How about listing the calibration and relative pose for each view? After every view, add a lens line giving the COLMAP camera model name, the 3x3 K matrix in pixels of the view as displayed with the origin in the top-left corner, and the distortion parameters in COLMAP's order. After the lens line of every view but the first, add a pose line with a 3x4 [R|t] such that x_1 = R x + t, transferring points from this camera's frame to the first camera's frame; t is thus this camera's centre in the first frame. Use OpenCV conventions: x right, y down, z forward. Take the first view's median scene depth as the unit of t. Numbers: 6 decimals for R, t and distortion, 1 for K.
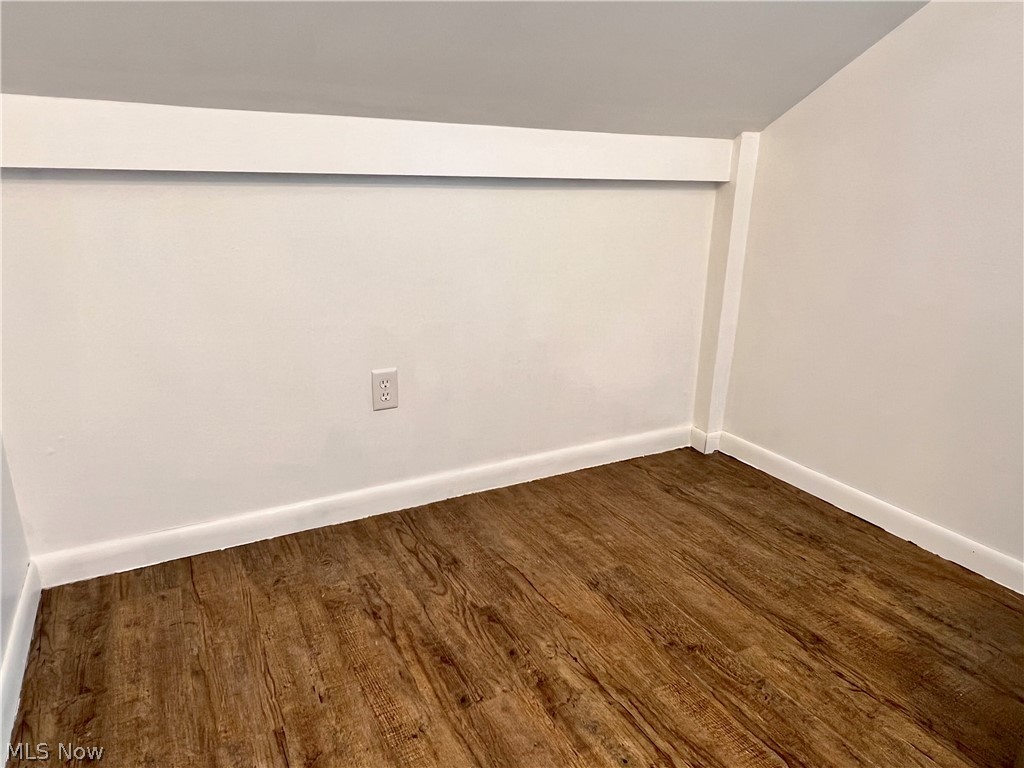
lens RADIAL K [[675.7, 0, 512.3], [0, 675.7, 384.7], [0, 0, 1]] dist [-0.001553, 0.000801]
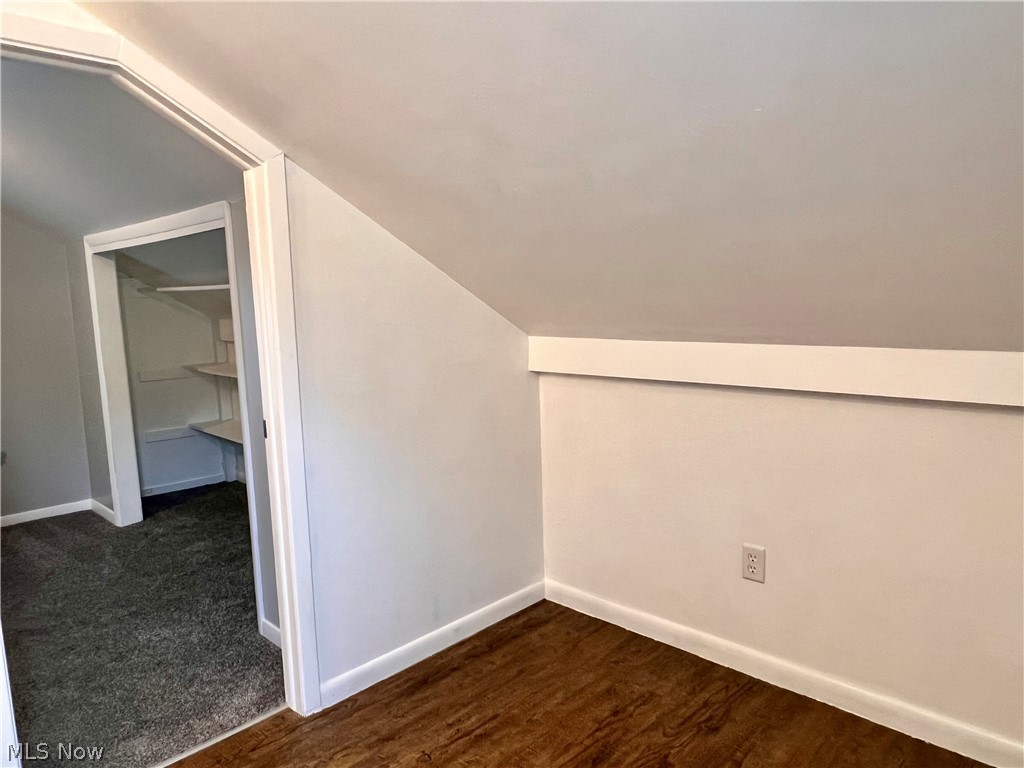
lens RADIAL K [[675.7, 0, 515.3], [0, 675.7, 387.1], [0, 0, 1]] dist [-0.001553, 0.000801]
pose [[0.317393, 0.097313, -0.943288, 0.895294], [-0.259713, 0.965608, 0.012229, -0.231962], [0.912037, 0.241103, 0.331751, 0.225830]]
